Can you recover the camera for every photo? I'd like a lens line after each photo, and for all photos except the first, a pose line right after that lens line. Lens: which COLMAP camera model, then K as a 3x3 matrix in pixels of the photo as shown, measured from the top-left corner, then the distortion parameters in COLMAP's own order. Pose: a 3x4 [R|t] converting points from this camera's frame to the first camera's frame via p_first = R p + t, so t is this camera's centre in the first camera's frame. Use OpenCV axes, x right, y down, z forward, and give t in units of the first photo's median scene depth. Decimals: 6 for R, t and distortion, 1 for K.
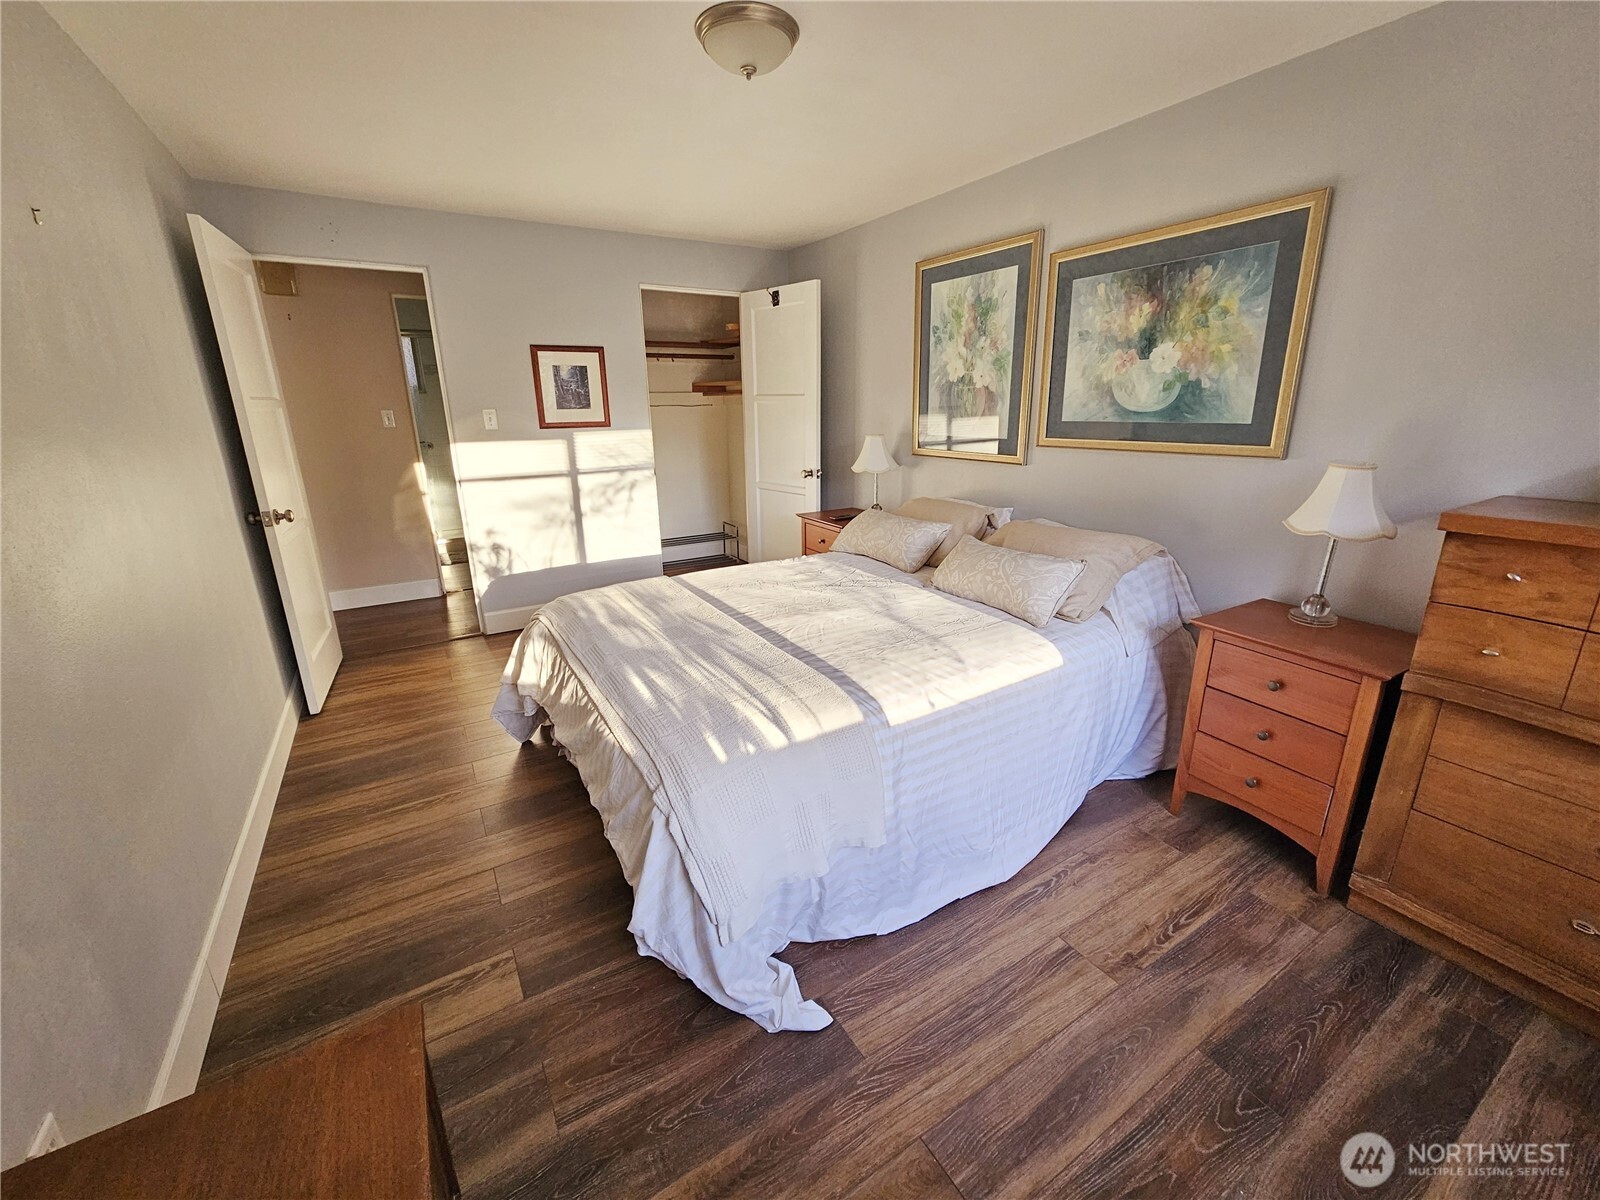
lens RADIAL K [[653.4, 0, 800.2], [0, 653.4, 589.7], [0, 0, 1]] dist [-0.001757, -0.000388]
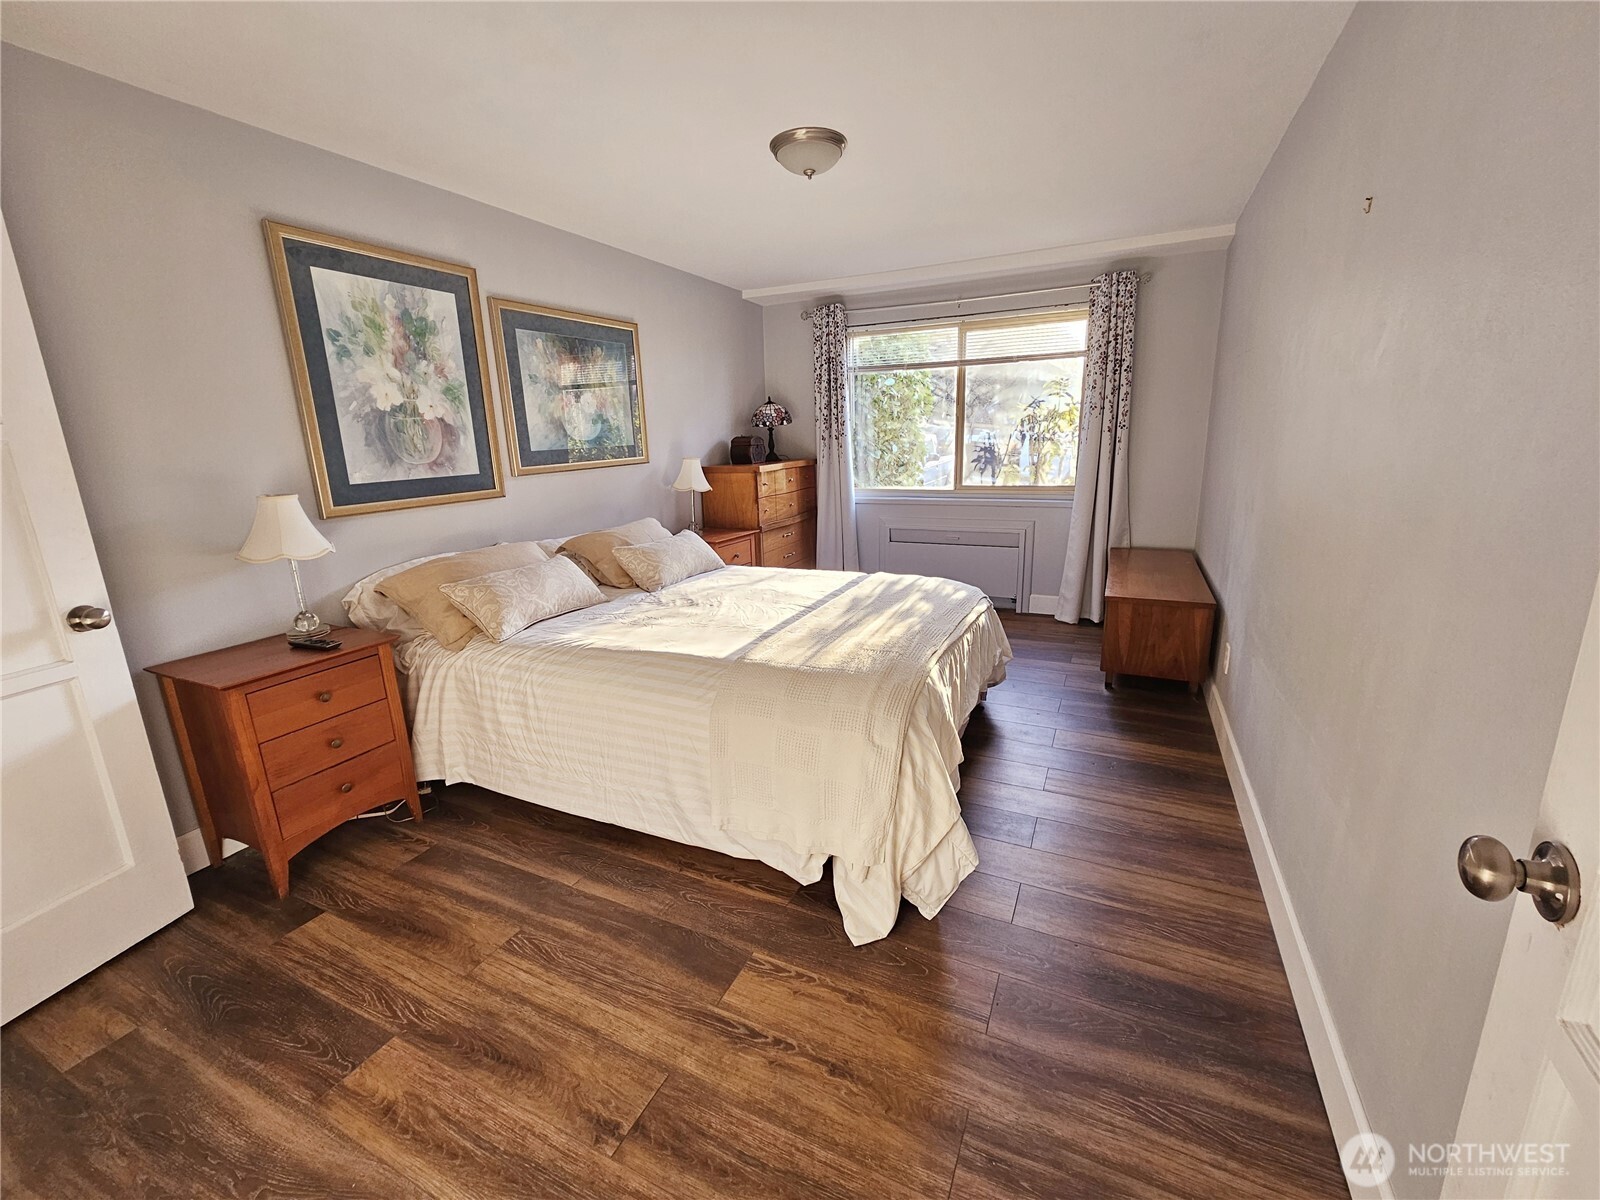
lens RADIAL K [[653.4, 0, 800.2], [0, 653.4, 589.7], [0, 0, 1]] dist [-0.001757, -0.000388]
pose [[-0.536454, -0.168687, 0.826899, -0.772756], [0.272073, 0.892936, 0.358667, -0.305016], [-0.798870, 0.417386, -0.433123, 1.150422]]
